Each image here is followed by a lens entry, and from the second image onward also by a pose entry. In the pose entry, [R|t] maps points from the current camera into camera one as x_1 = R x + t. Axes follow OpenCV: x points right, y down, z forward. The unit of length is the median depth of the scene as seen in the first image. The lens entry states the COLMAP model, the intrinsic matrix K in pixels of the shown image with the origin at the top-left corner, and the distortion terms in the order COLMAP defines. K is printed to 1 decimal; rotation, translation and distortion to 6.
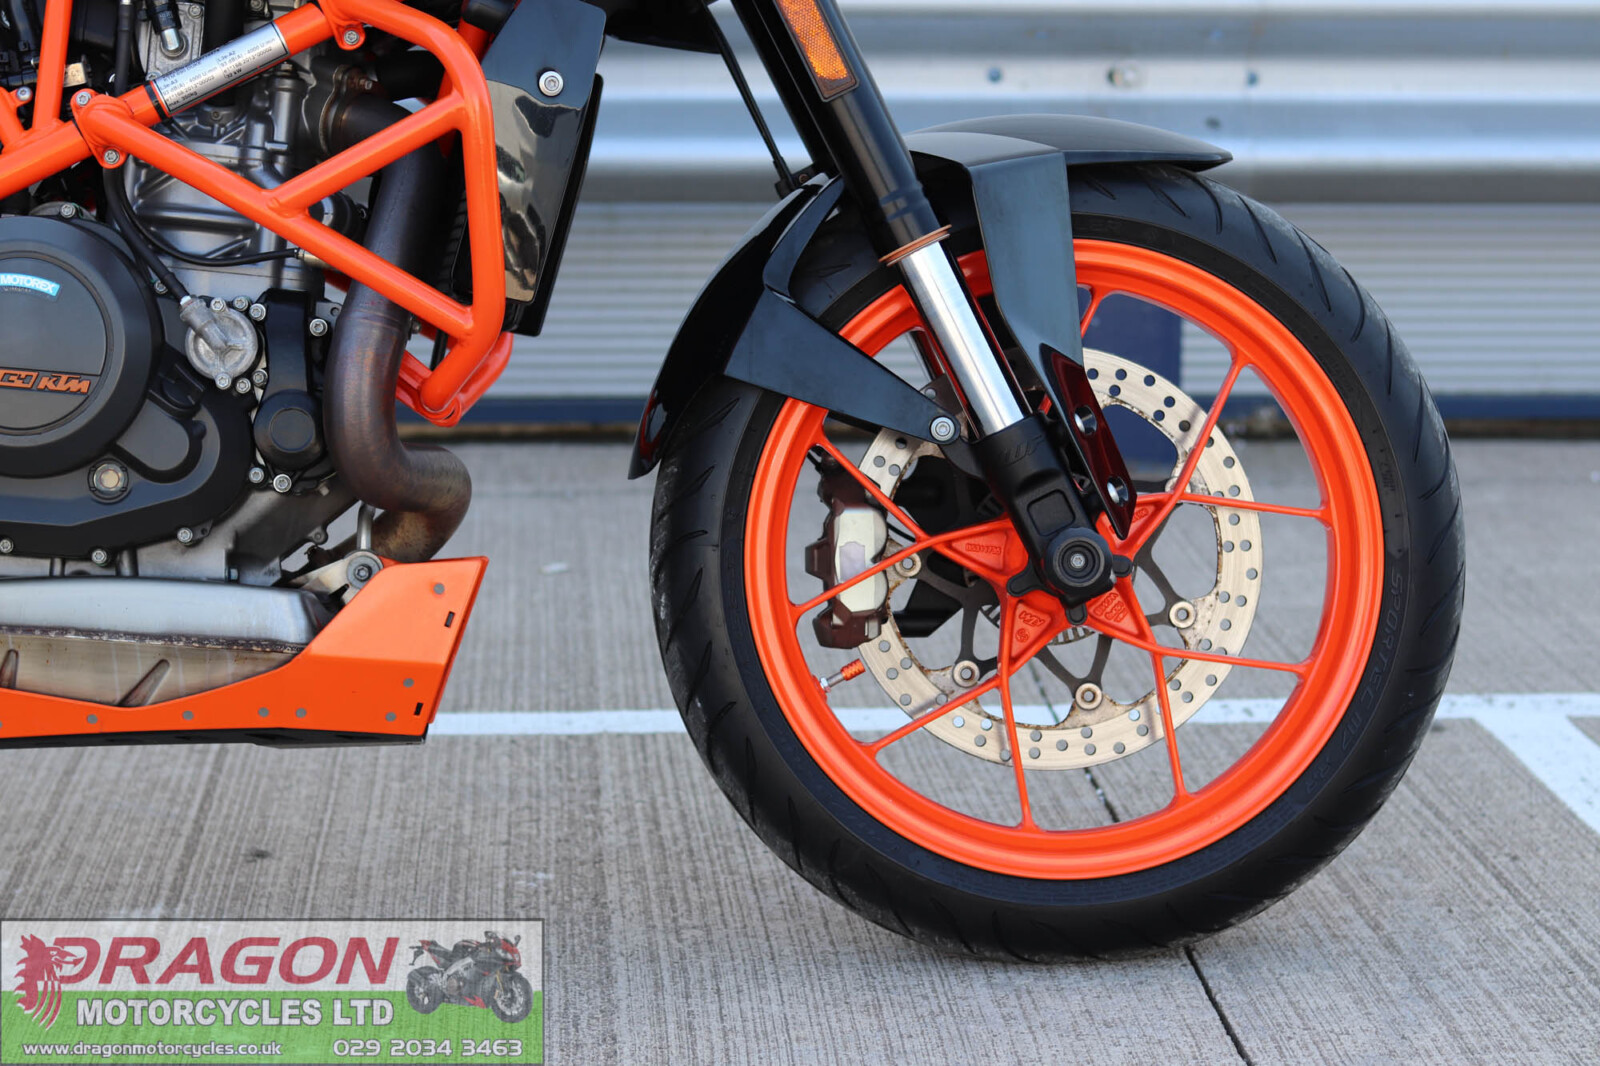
lens RADIAL K [[3775.4, 0, 800.0], [0, 3775.4, 533.0], [0, 0, 1]] dist [-0.083366, -0.122981]
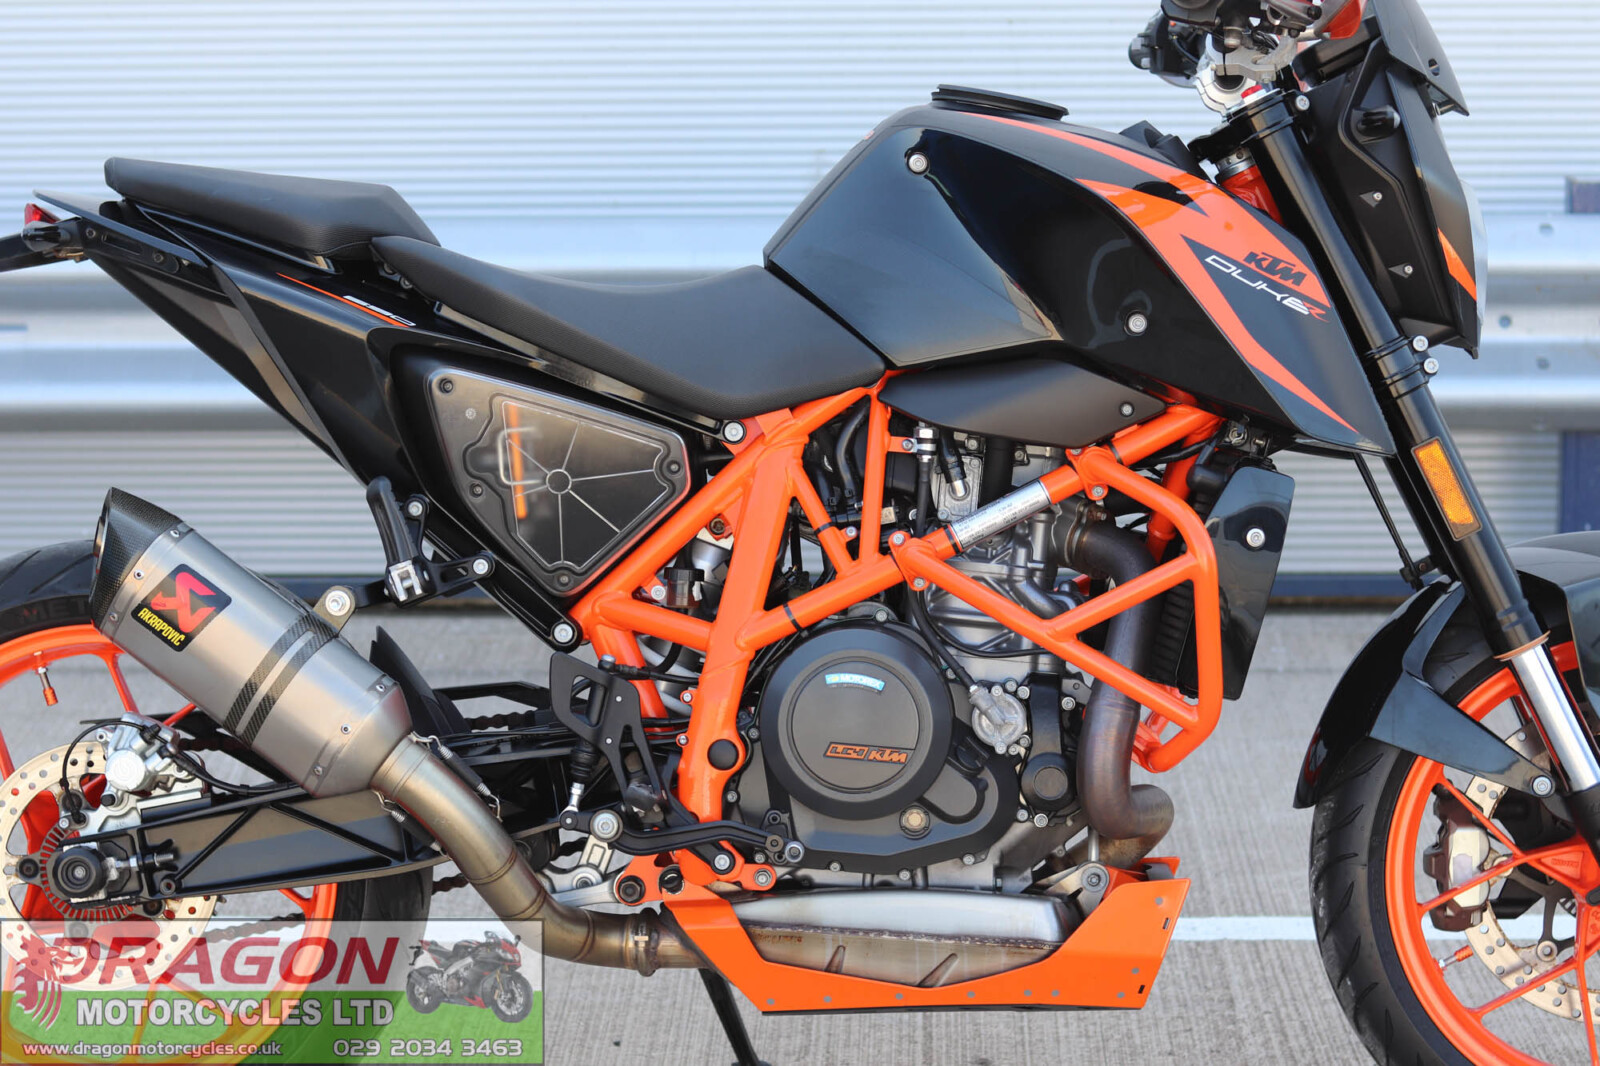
lens RADIAL K [[3775.4, 0, 800.0], [0, 3775.4, 533.0], [0, 0, 1]] dist [-0.083366, -0.122981]
pose [[0.995359, 0.004640, -0.096124, -0.089995], [-0.002079, 0.999640, 0.026734, -0.143275], [0.096213, -0.026410, 0.995010, -0.317206]]
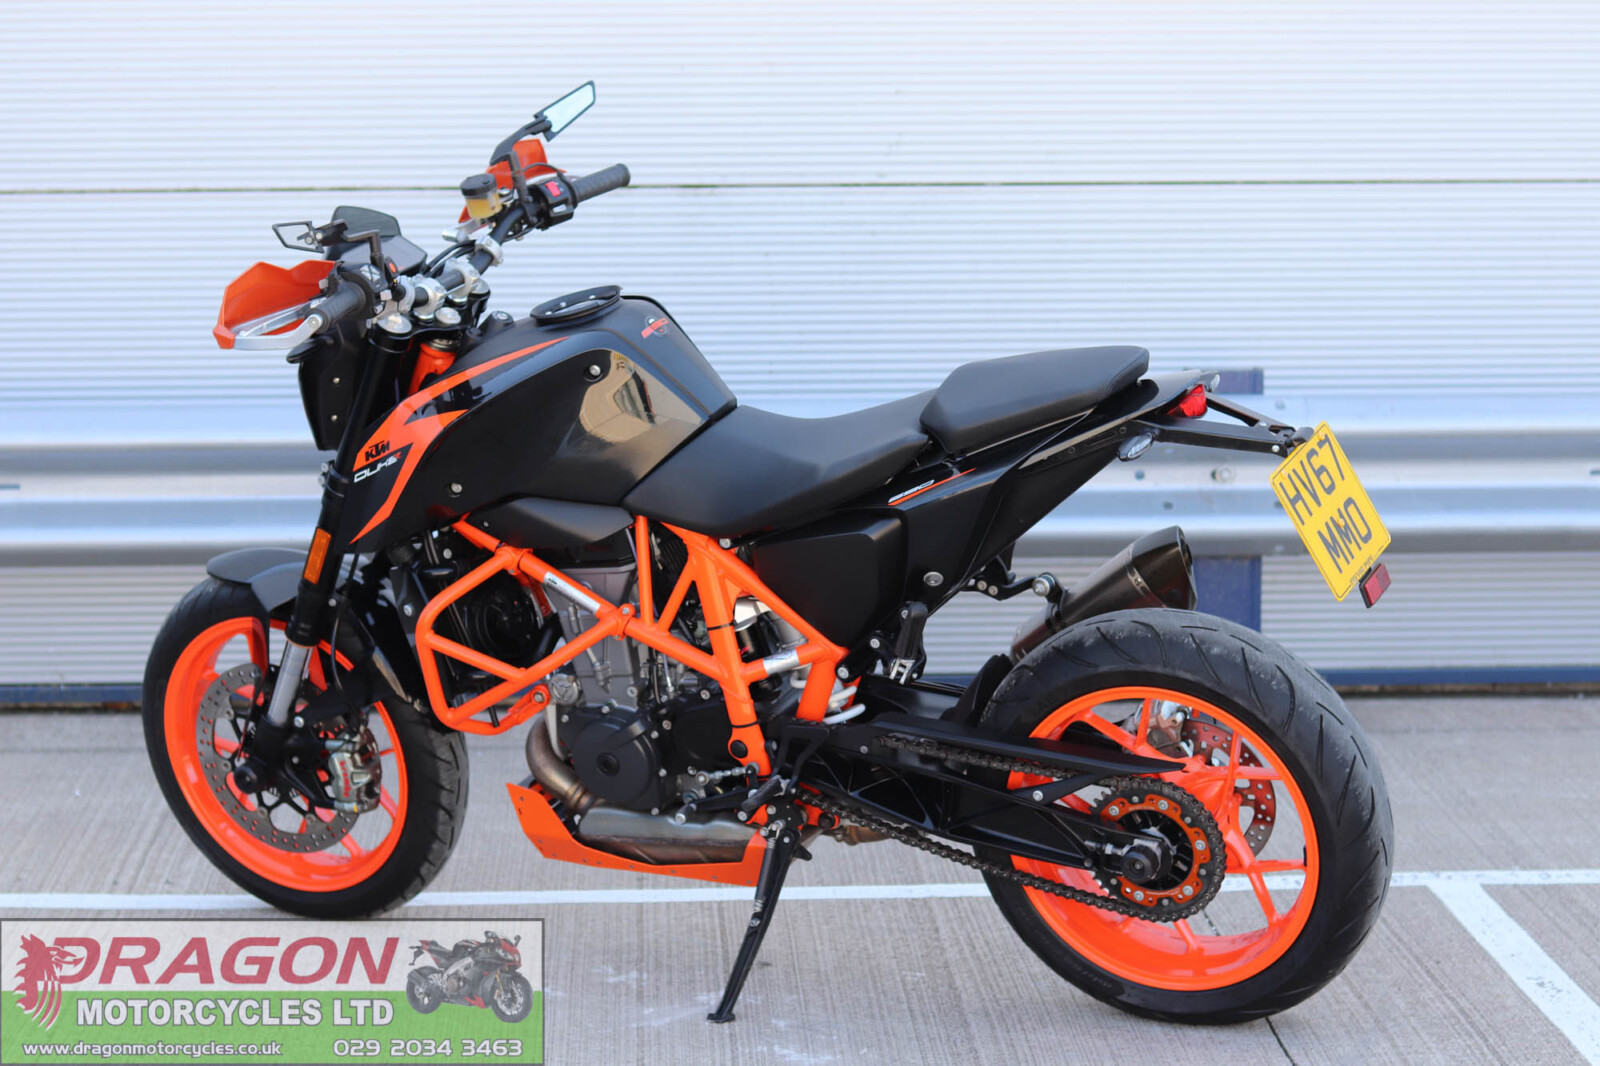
lens RADIAL K [[3775.4, 0, 800.0], [0, 3775.4, 533.0], [0, 0, 1]] dist [-0.083366, -0.122981]
pose [[0.999669, -0.007291, -0.024669, -0.085496], [0.006298, 0.999176, -0.040093, -0.058145], [0.024941, 0.039925, 0.998891, -0.957144]]
